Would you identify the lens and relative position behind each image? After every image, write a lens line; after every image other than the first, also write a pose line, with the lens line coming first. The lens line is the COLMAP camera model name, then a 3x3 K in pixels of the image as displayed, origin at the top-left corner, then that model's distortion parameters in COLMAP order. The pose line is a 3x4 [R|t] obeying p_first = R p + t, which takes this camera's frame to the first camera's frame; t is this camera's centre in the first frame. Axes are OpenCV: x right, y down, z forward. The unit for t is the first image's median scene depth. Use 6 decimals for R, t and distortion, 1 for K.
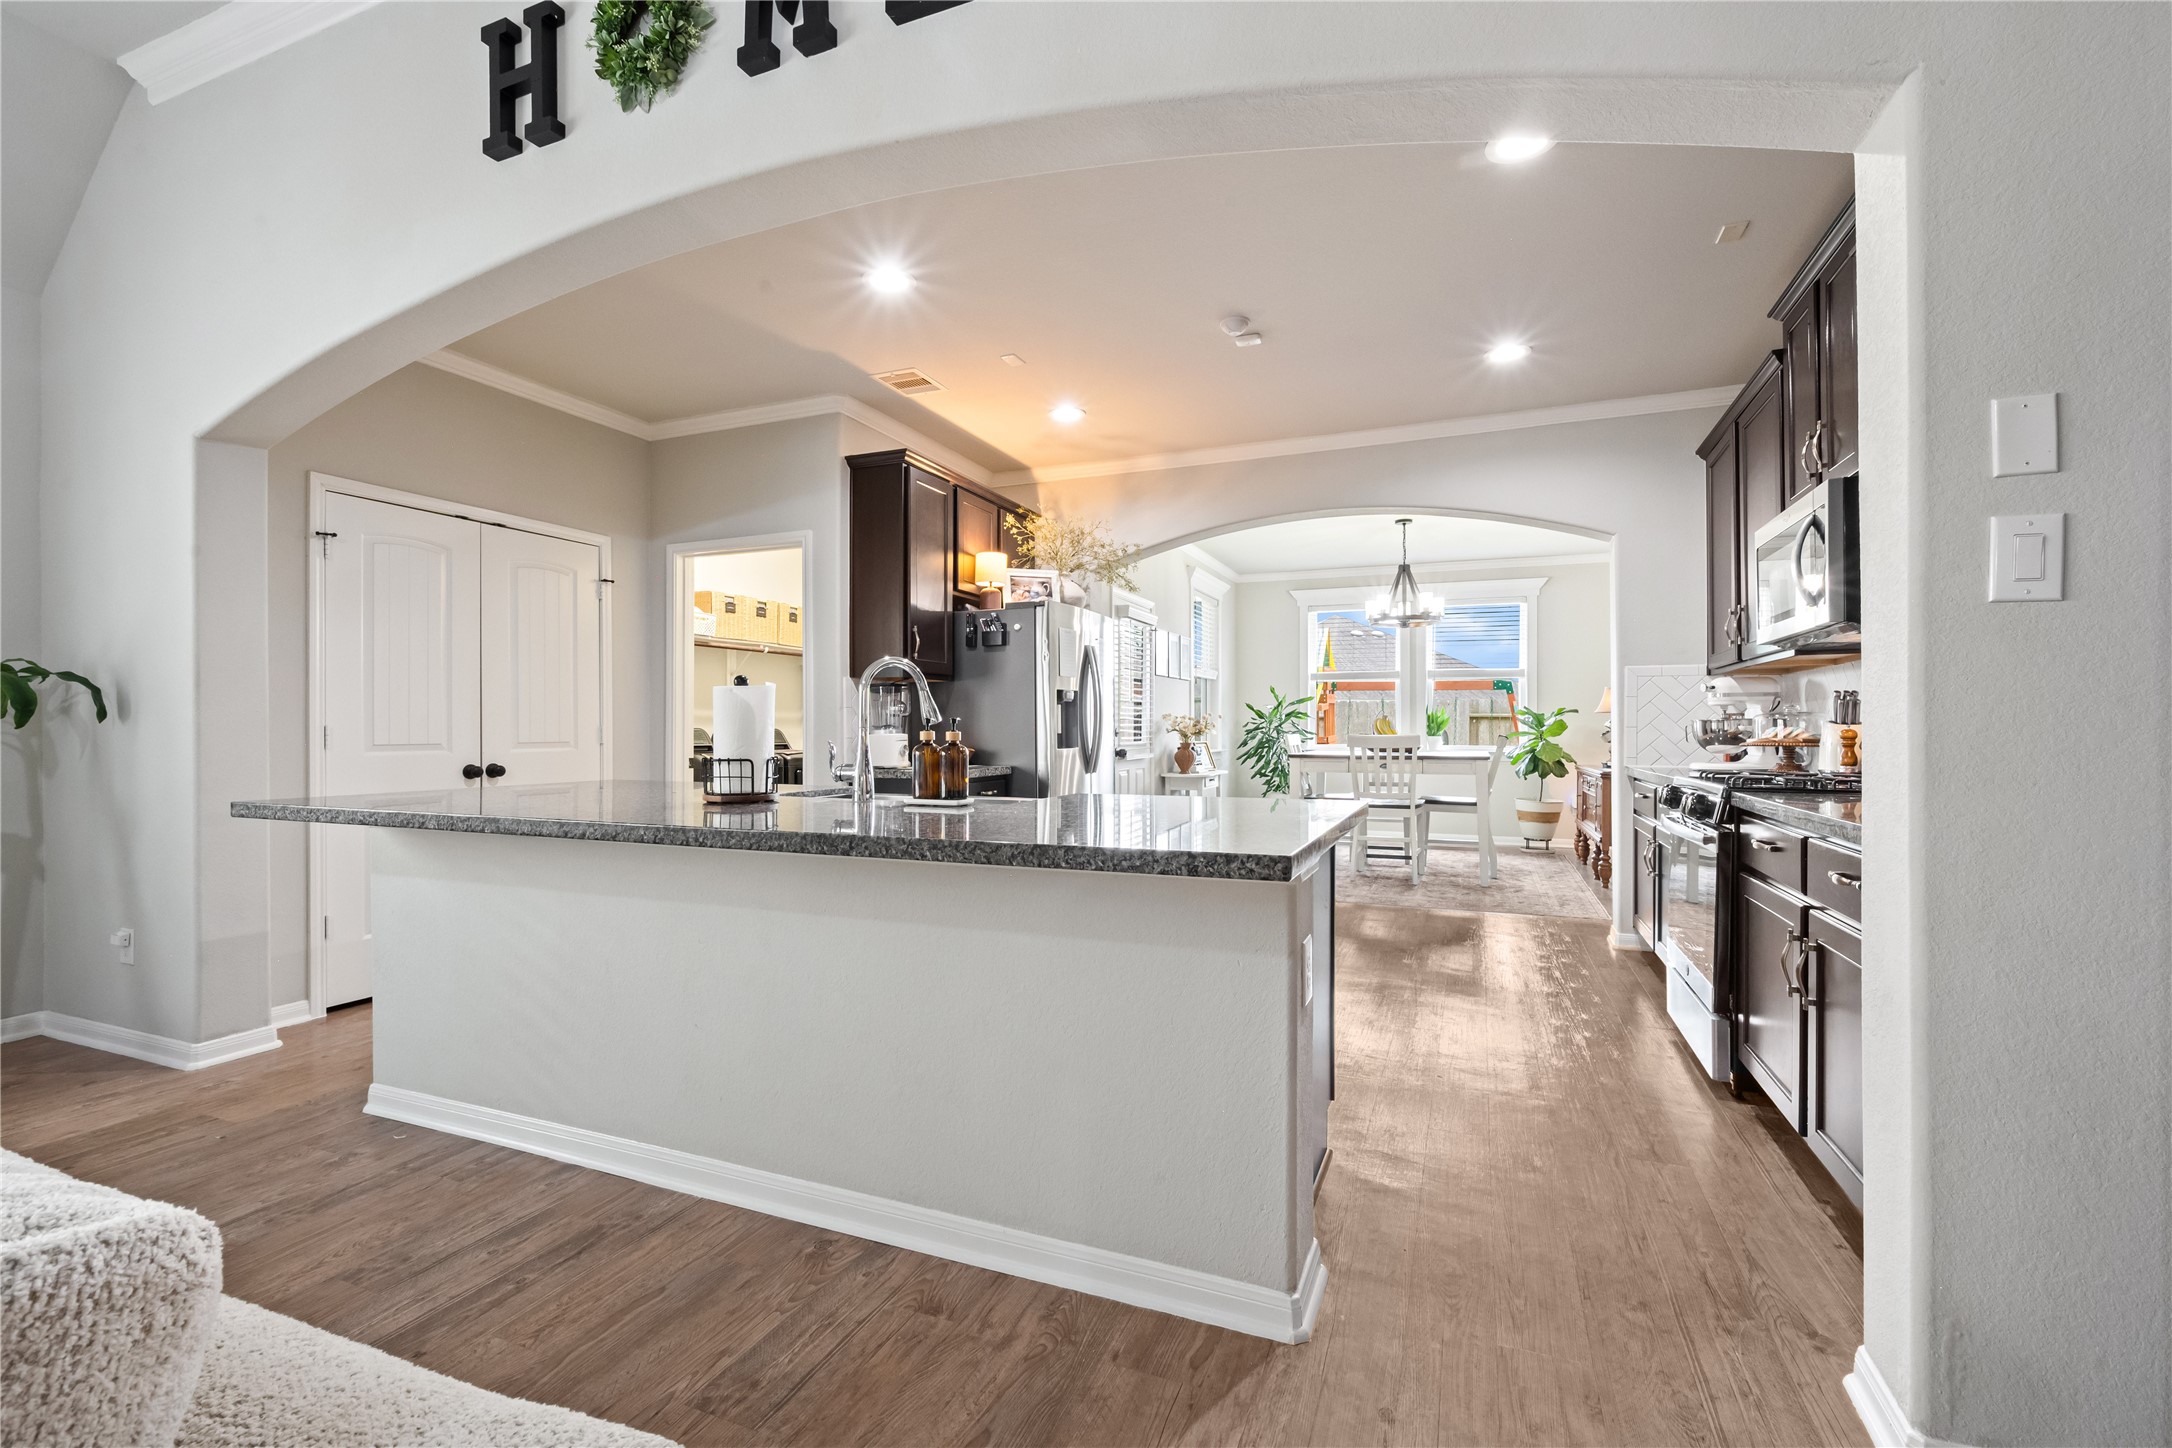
lens RADIAL K [[897.3, 0, 1070.2], [0, 897.3, 728.0], [0, 0, 1]] dist [0.009951, -0.000823]
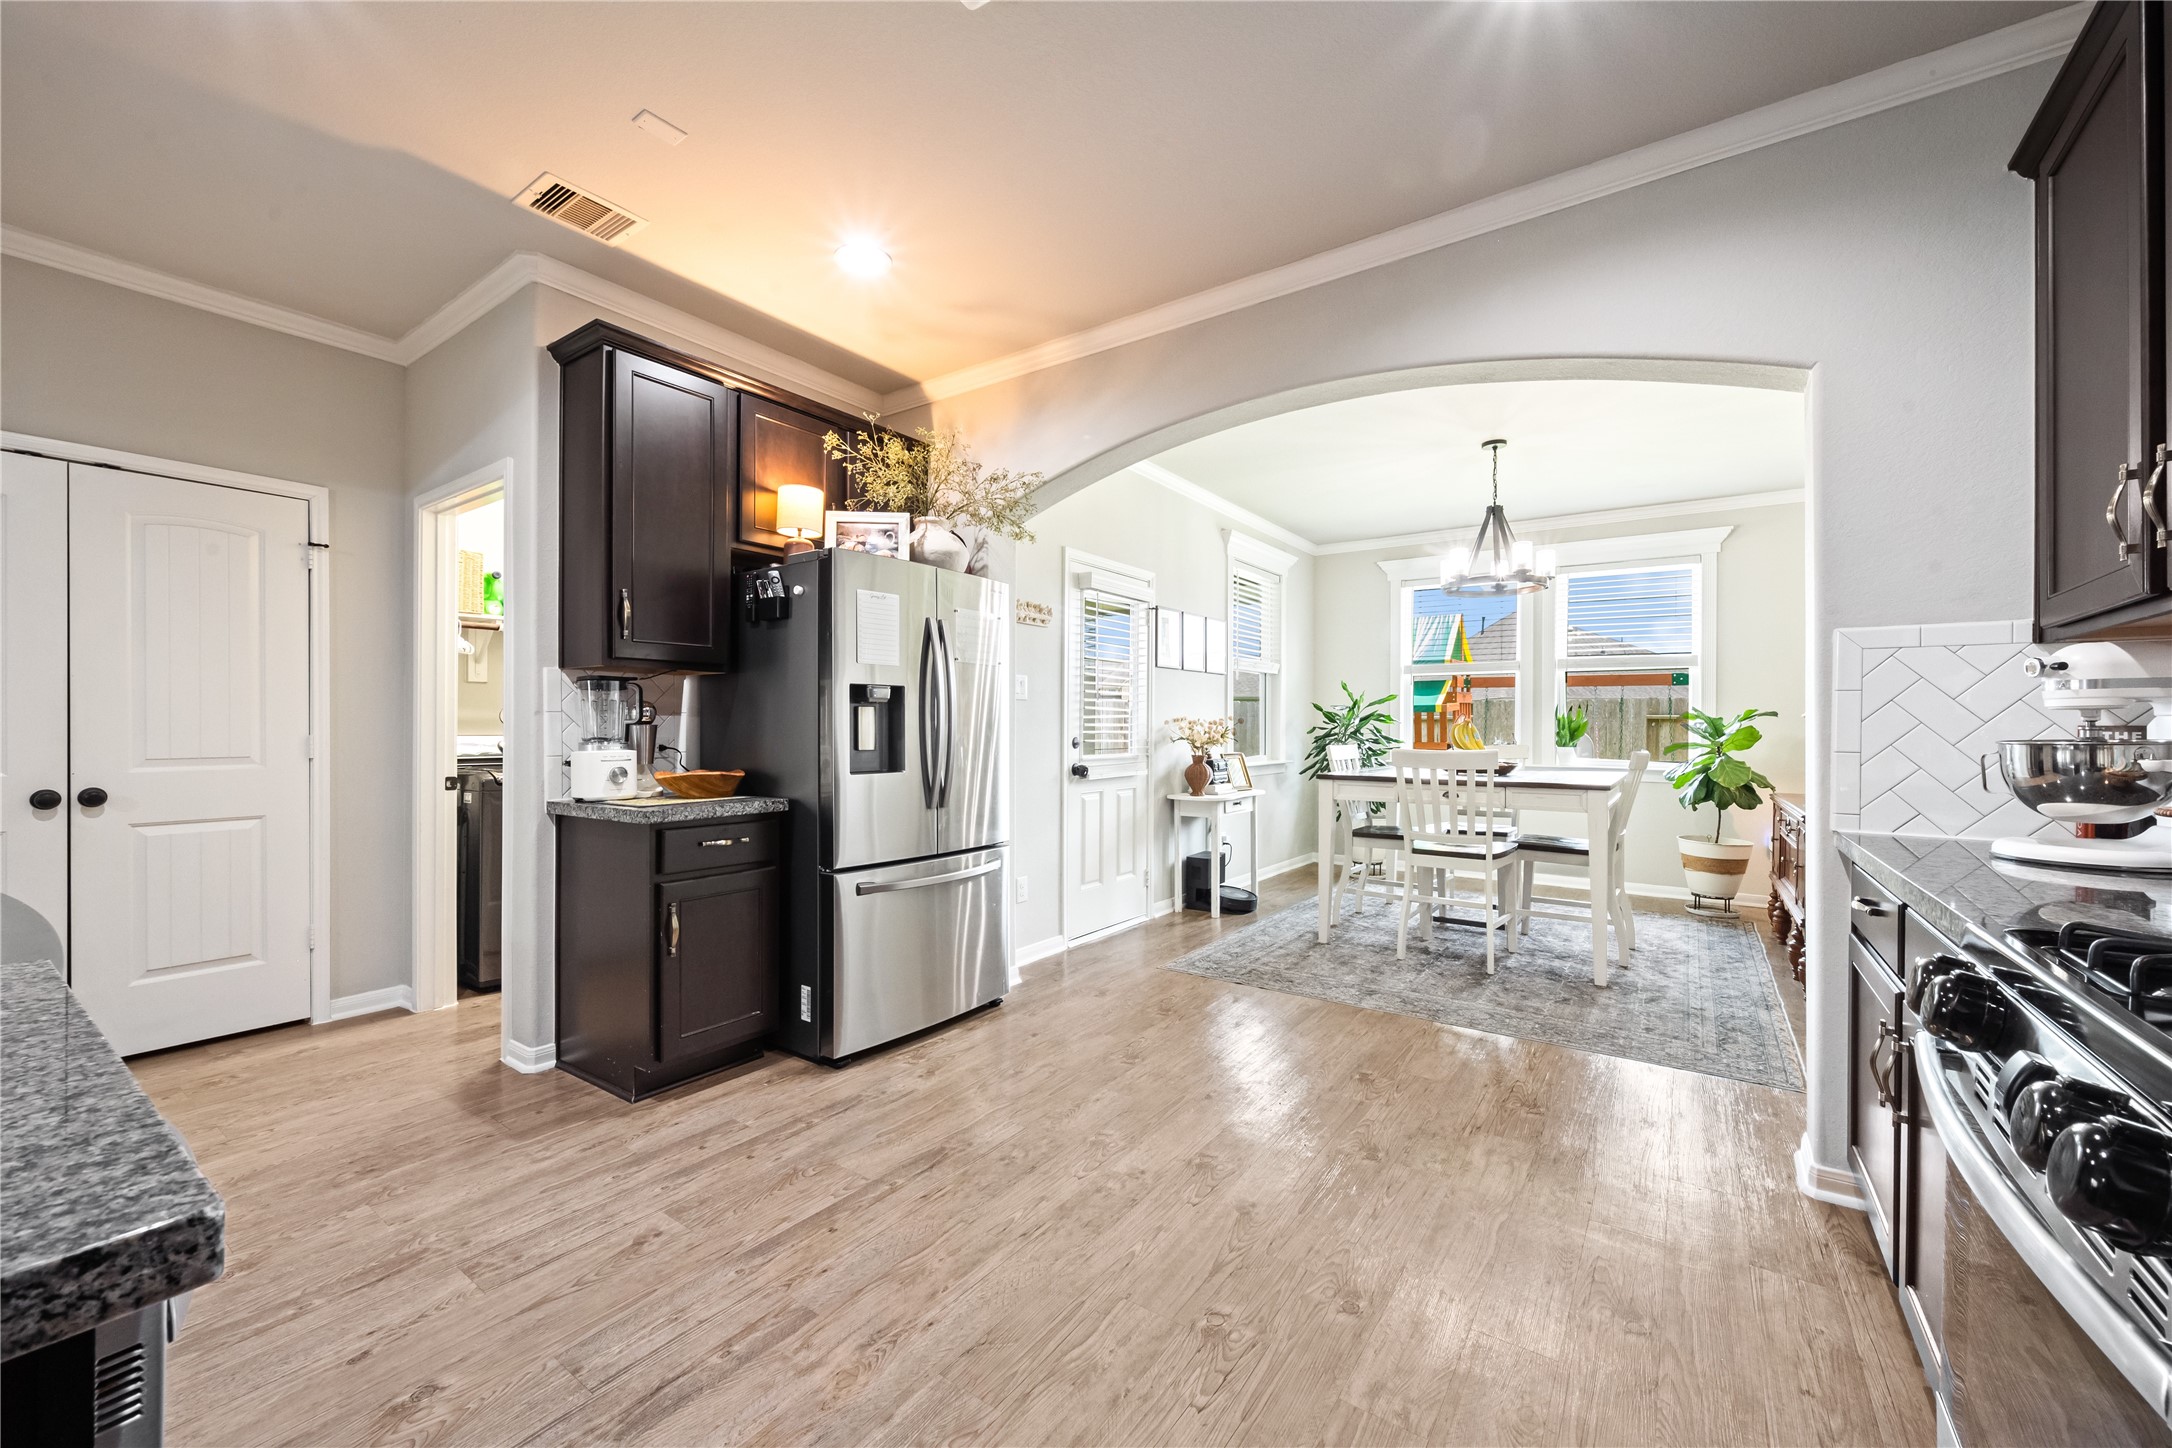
lens RADIAL K [[851.1, 0, 1096.5], [0, 851.1, 729.0], [0, 0, 1]] dist [0.002550, -0.000033]
pose [[0.983103, 0.003928, -0.183012, 0.250760], [-0.003468, 0.999990, 0.002835, -0.011200], [0.183021, -0.002152, 0.983107, 0.384099]]
